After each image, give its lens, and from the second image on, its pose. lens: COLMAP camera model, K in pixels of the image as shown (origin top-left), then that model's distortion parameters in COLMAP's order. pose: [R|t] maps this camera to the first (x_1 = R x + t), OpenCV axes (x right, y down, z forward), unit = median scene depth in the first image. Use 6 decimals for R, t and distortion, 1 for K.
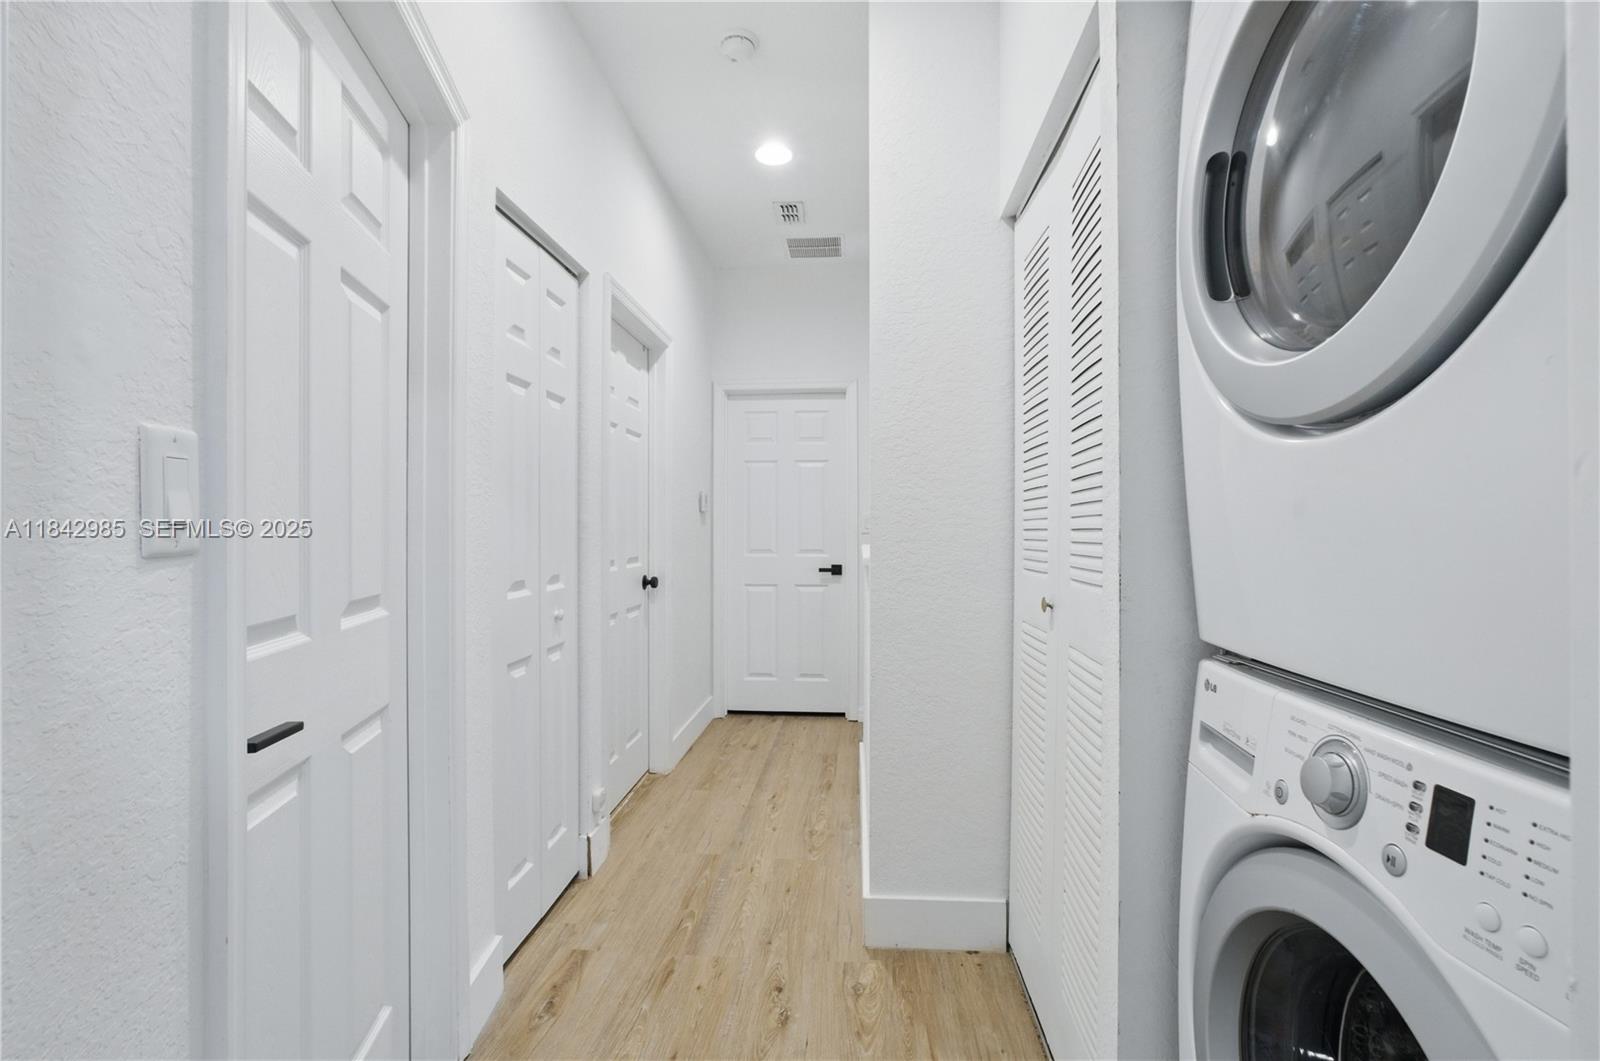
lens RADIAL K [[700.6, 0, 789.8], [0, 700.6, 528.6], [0, 0, 1]] dist [-0.018399, 0.006899]
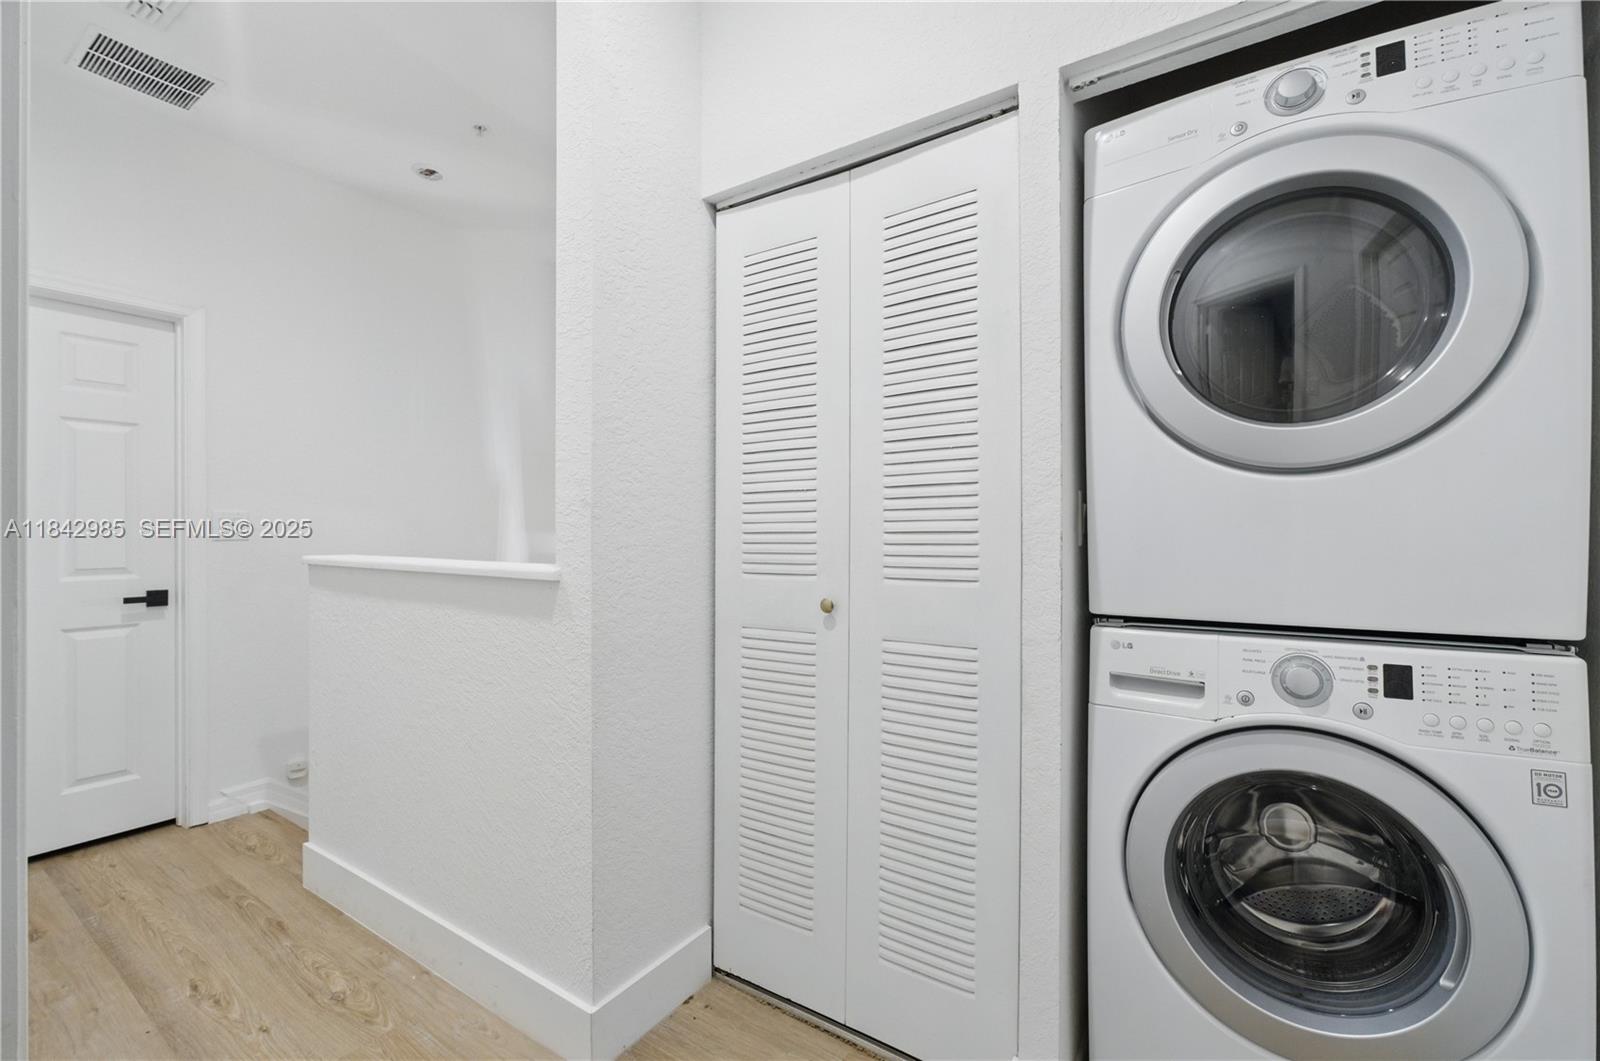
lens RADIAL K [[700.6, 0, 789.8], [0, 700.6, 528.6], [0, 0, 1]] dist [-0.018399, 0.006899]
pose [[0.491617, -0.004868, 0.870798, -0.525217], [0.005465, 0.999982, 0.002505, -0.007306], [-0.870795, 0.003527, 0.491634, 0.501645]]
